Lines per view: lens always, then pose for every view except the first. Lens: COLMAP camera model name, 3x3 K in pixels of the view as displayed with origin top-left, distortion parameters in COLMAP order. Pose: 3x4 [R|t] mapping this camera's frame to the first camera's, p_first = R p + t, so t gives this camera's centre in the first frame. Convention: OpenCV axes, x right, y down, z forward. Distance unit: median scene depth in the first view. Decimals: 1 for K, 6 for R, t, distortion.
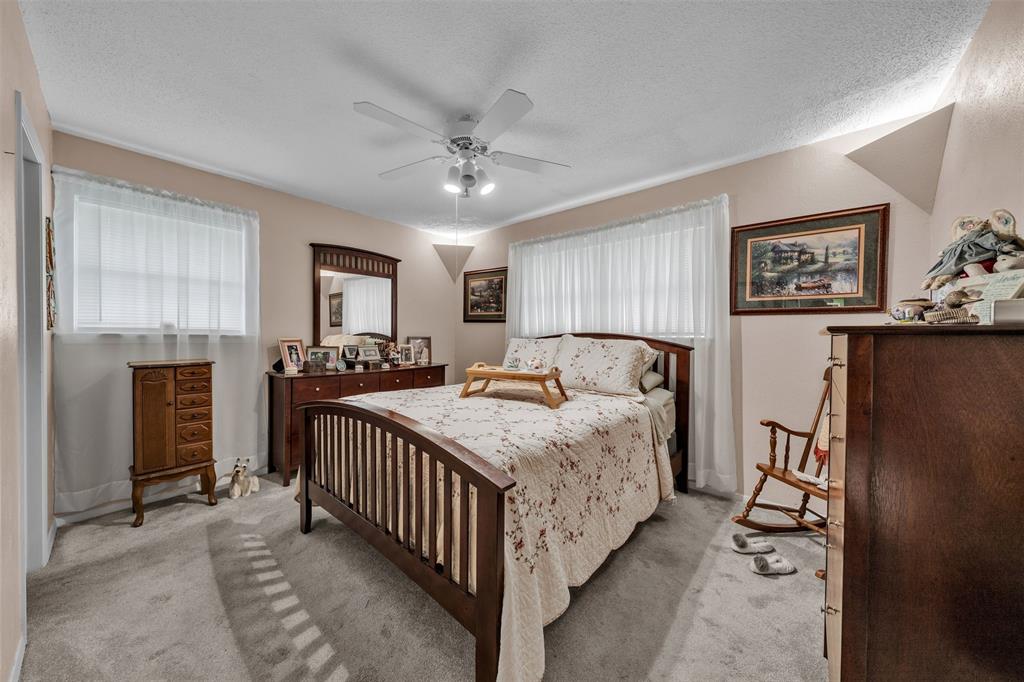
lens RADIAL K [[345.3, 0, 512.0], [0, 345.3, 341.0], [0, 0, 1]] dist [0.000127, 0.000002]
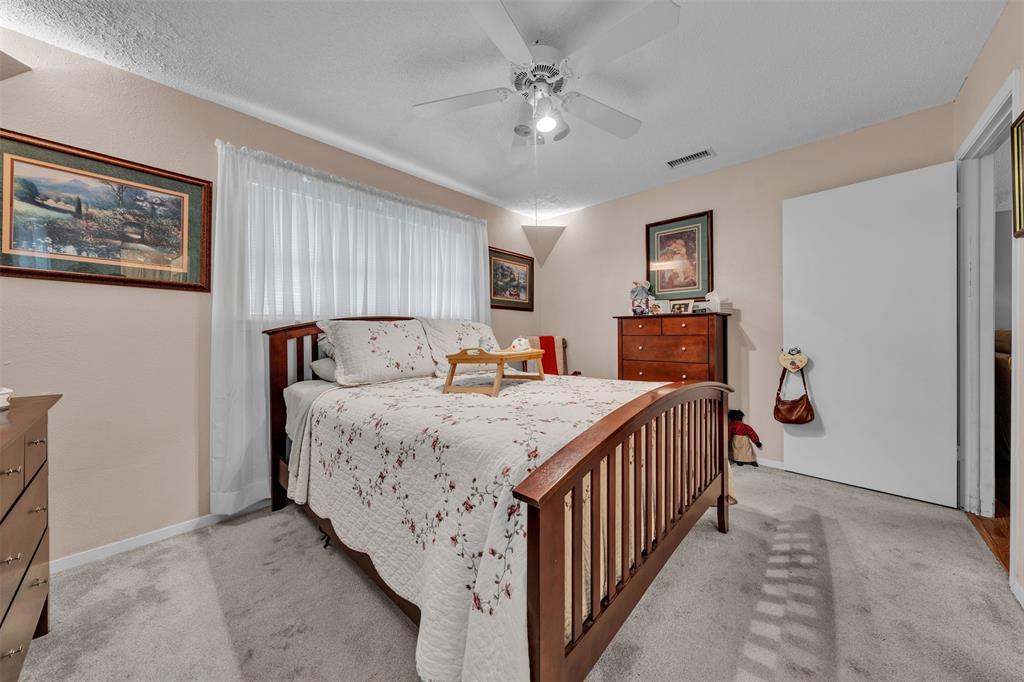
lens RADIAL K [[352.5, 0, 505.5], [0, 352.5, 336.8], [0, 0, 1]] dist [0.000029, -0.000026]
pose [[0.045656, -0.025040, 0.998643, -0.864501], [0.017034, 0.999560, 0.024284, 0.011958], [-0.998812, 0.015902, 0.046062, 0.921277]]
